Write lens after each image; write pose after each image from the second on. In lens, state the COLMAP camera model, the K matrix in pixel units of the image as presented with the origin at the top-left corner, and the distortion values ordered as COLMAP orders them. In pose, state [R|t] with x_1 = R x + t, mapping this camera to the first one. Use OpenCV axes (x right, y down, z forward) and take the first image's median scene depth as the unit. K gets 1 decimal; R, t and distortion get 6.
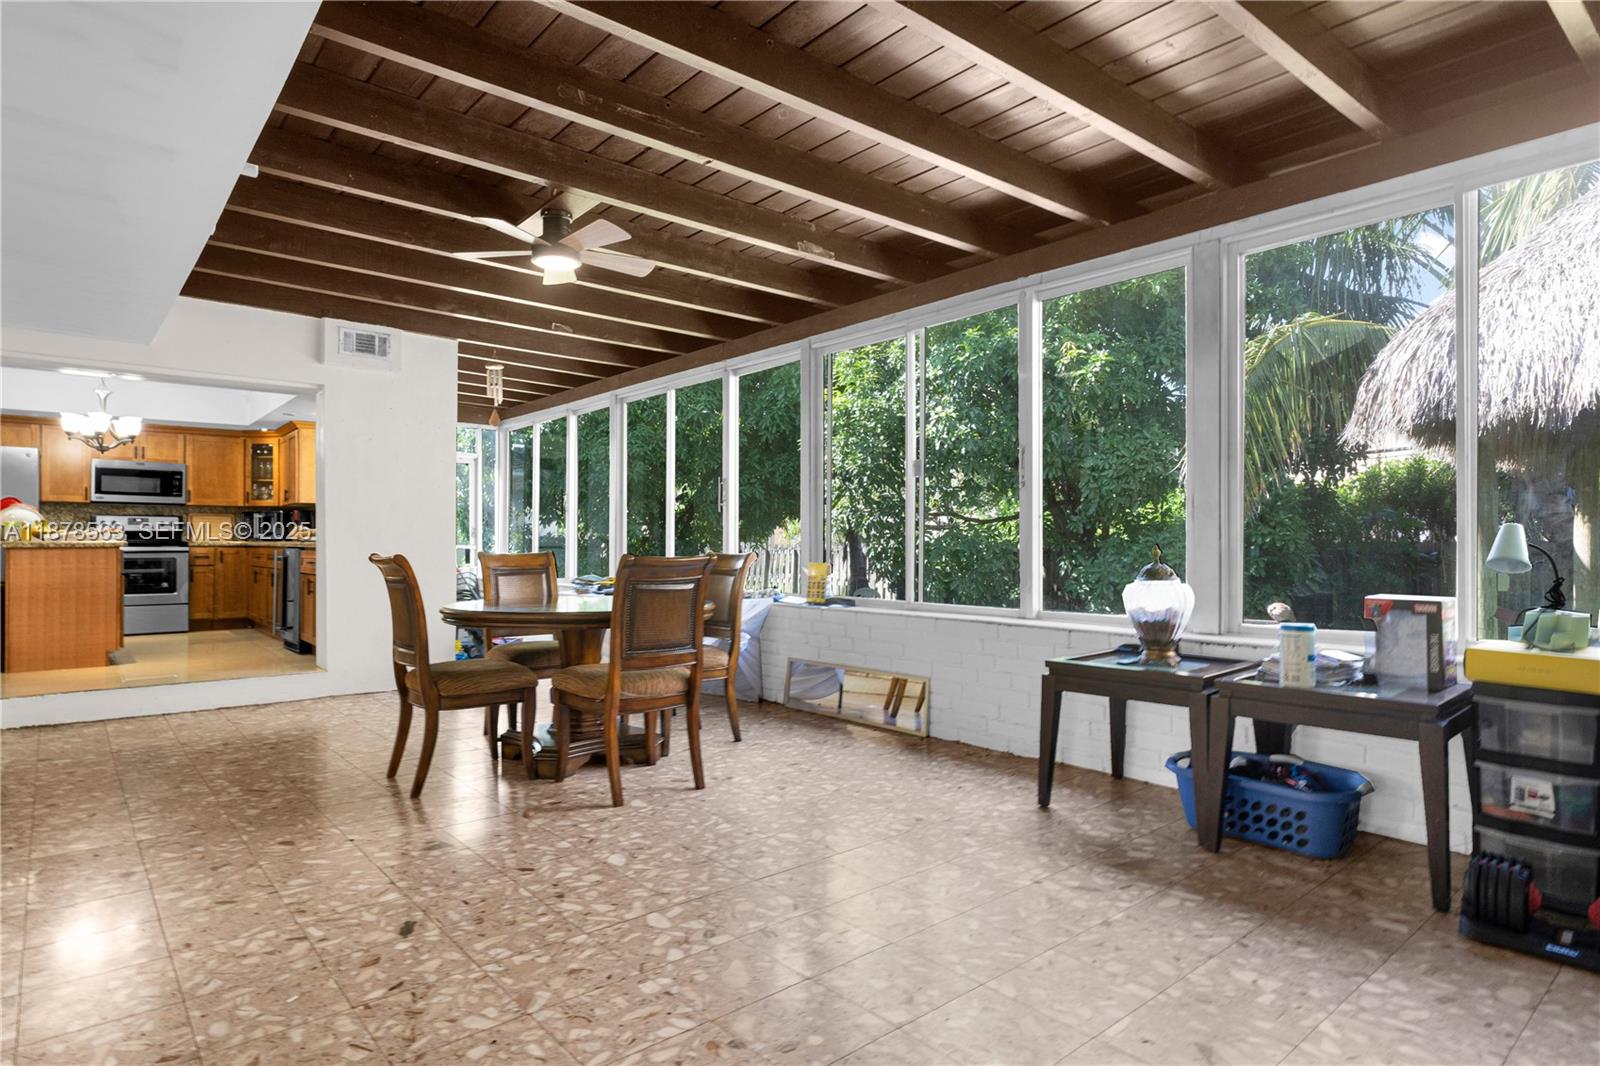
lens RADIAL K [[881.1, 0, 796.1], [0, 881.1, 542.7], [0, 0, 1]] dist [0.003353, 0.000049]
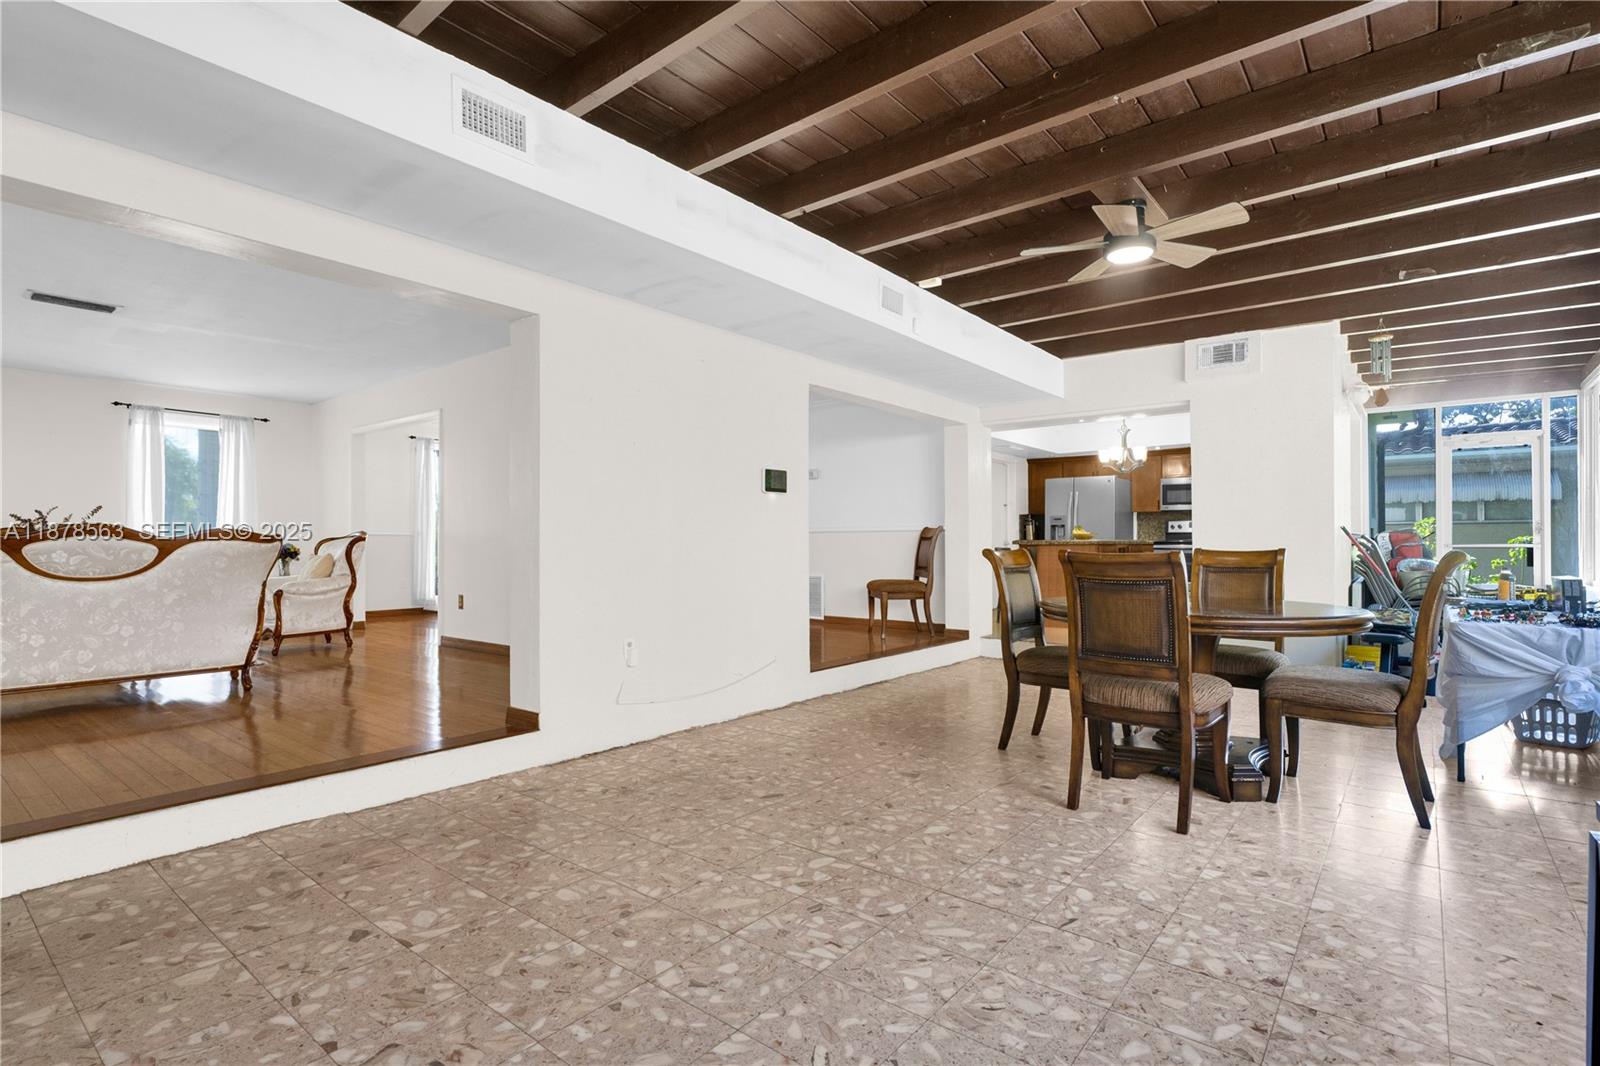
lens RADIAL K [[774.0, 0, 781.5], [0, 774.0, 540.2], [0, 0, 1]] dist [0.000347, 0.000607]
pose [[0.170633, -0.004788, -0.985323, 0.560559], [0.001535, 0.999988, -0.004594, 0.005160], [0.985334, -0.000728, 0.170638, 0.514120]]
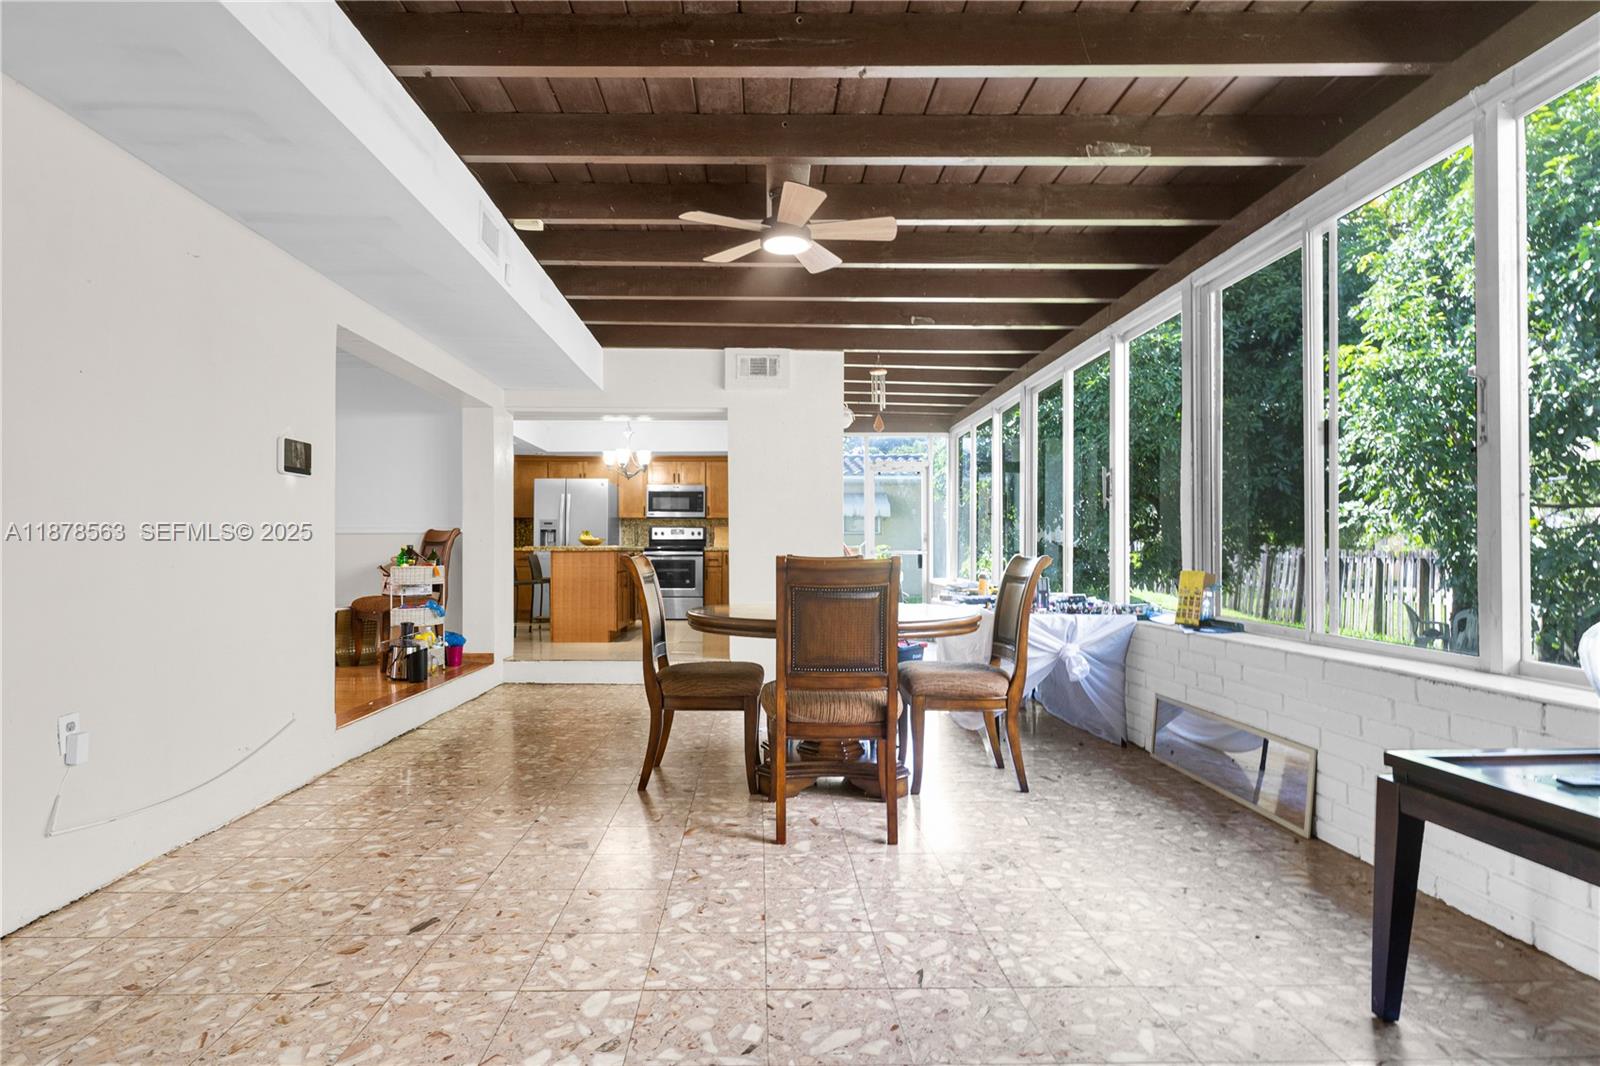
lens RADIAL K [[833.4, 0, 765.0], [0, 833.4, 546.6], [0, 0, 1]] dist [0.003809, -0.002739]
pose [[0.767360, -0.003181, -0.641209, 0.304352], [0.000431, 0.999990, -0.004445, 0.006764], [0.641216, 0.003134, 0.767354, 0.337185]]
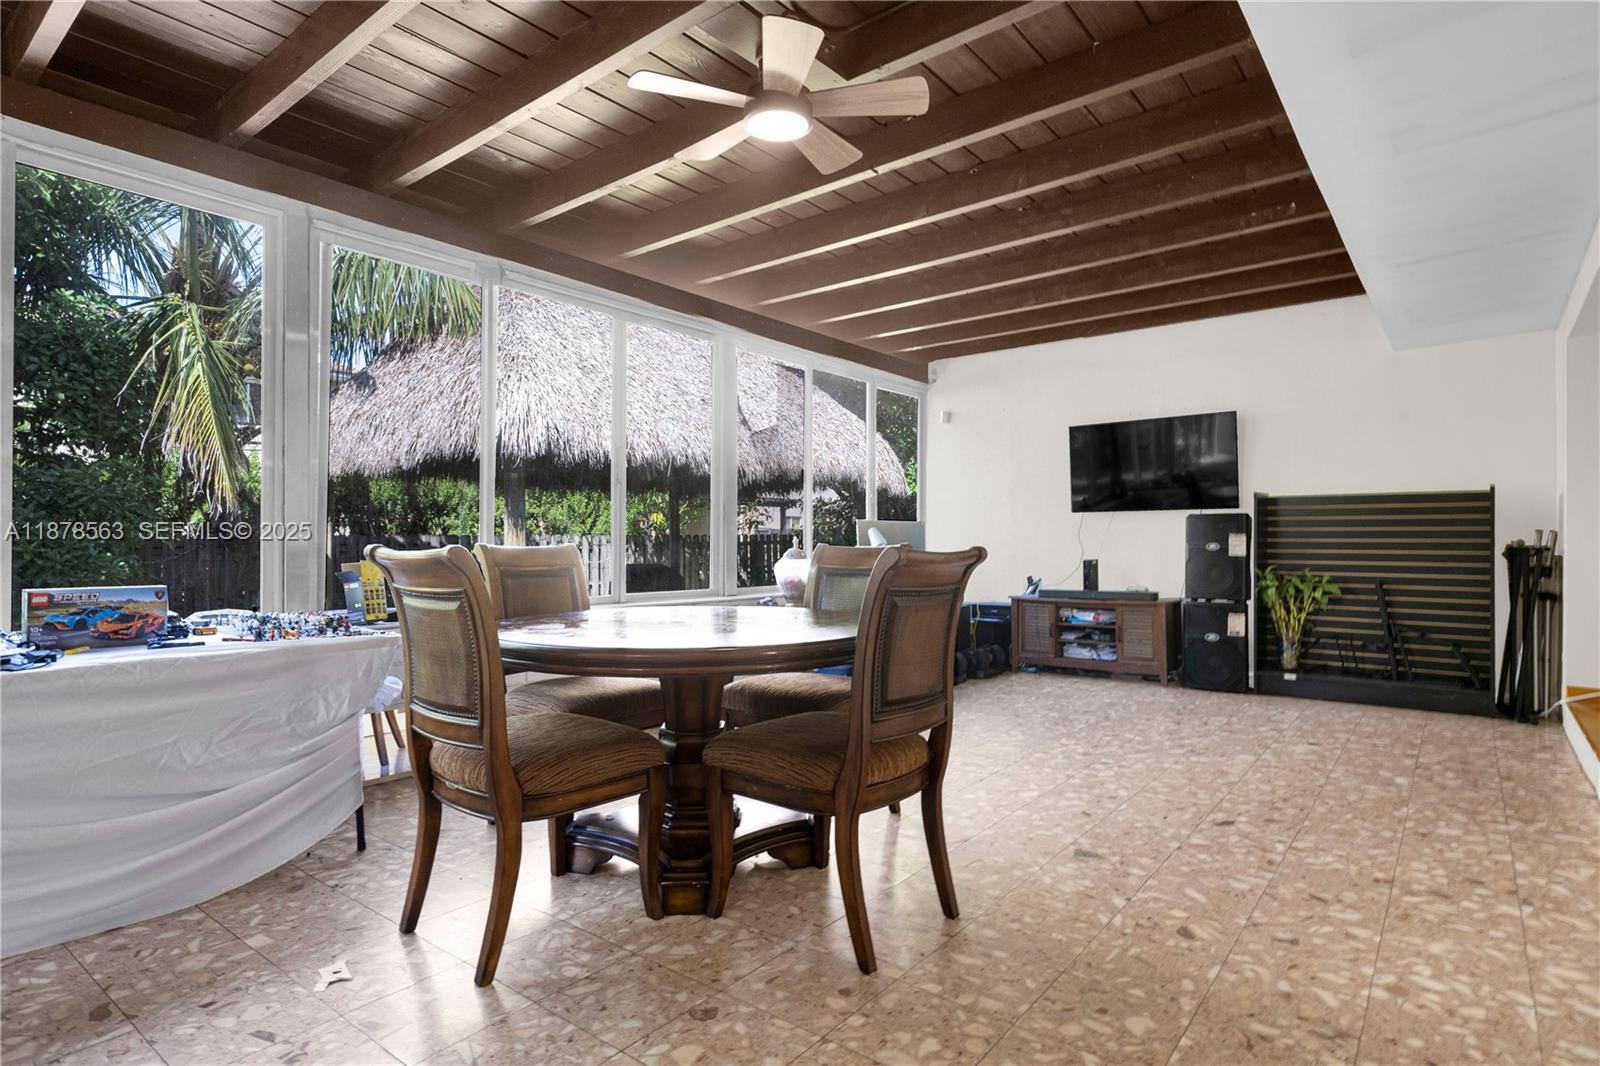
lens RADIAL K [[833.4, 0, 785.5], [0, 833.4, 524.1], [0, 0, 1]] dist [0.003809, -0.002739]
pose [[-0.185515, 0.020861, 0.982420, -1.016355], [-0.000558, 0.999772, -0.021335, 0.008673], [-0.982641, -0.004506, -0.185461, 1.226057]]
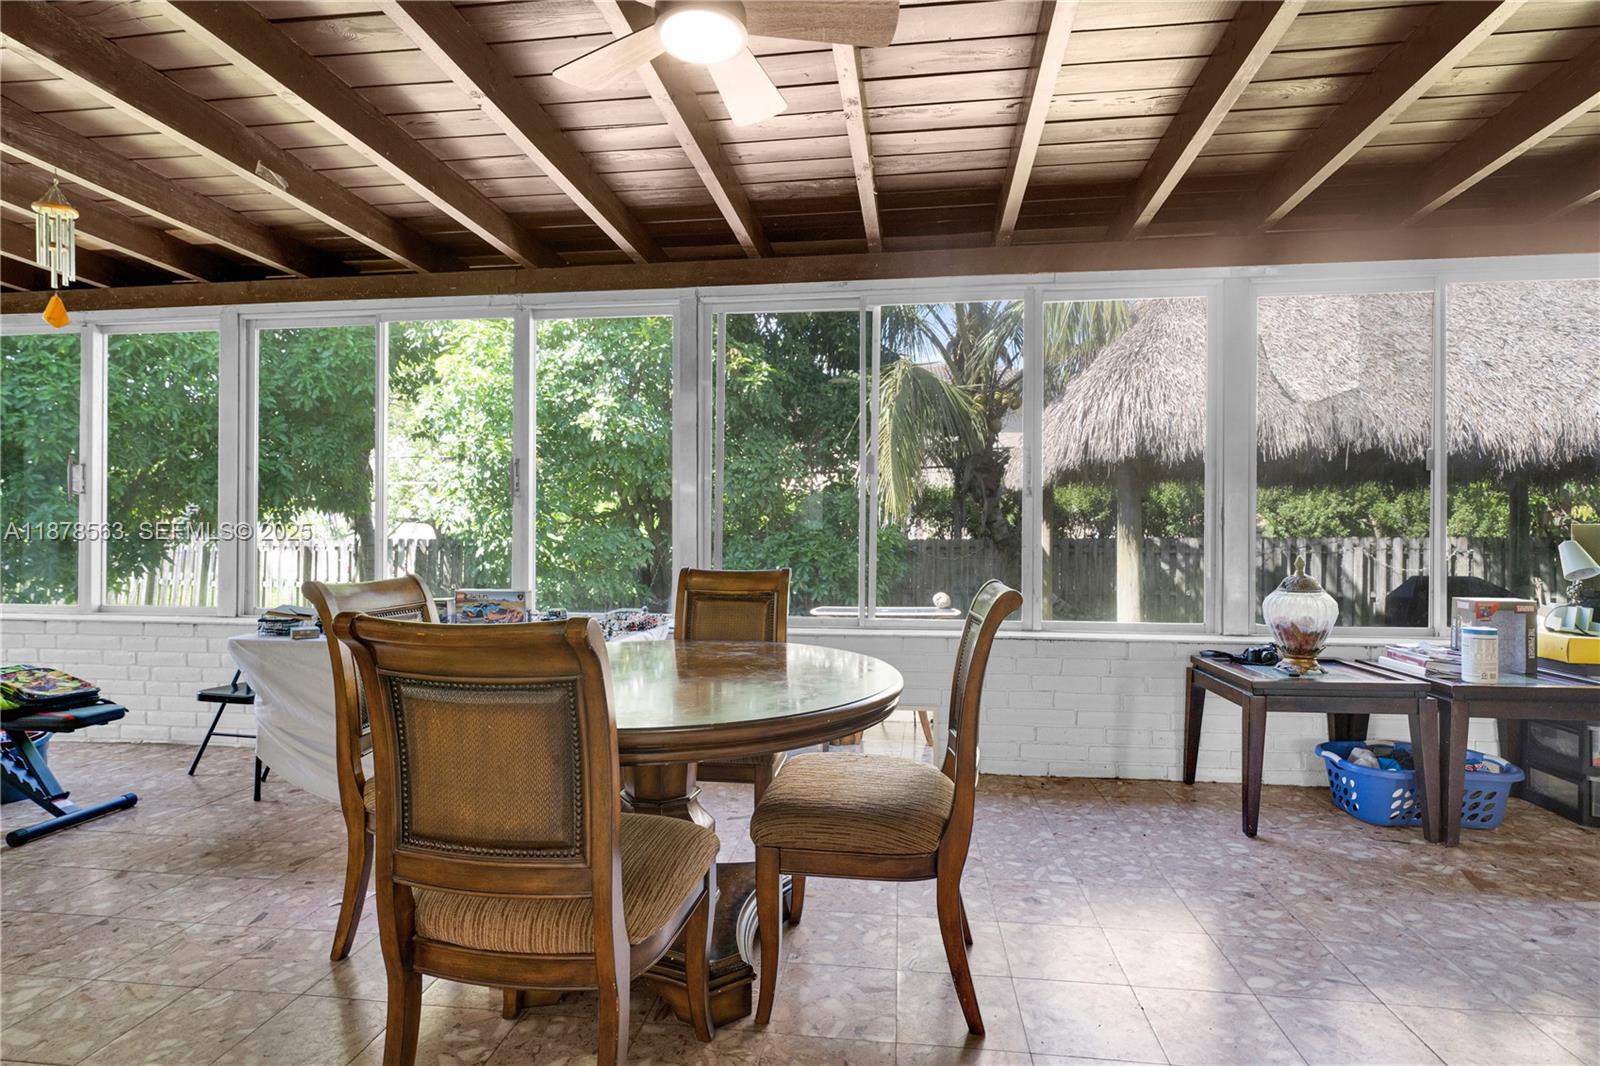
lens RADIAL K [[748.0, 0, 812.2], [0, 748.0, 535.0], [0, 0, 1]] dist [0.002794, -0.001664]
pose [[0.739918, 0.005244, 0.672676, -0.579844], [0.000401, 0.999966, -0.008237, -0.016845], [-0.672697, 0.006365, 0.739891, 0.683681]]
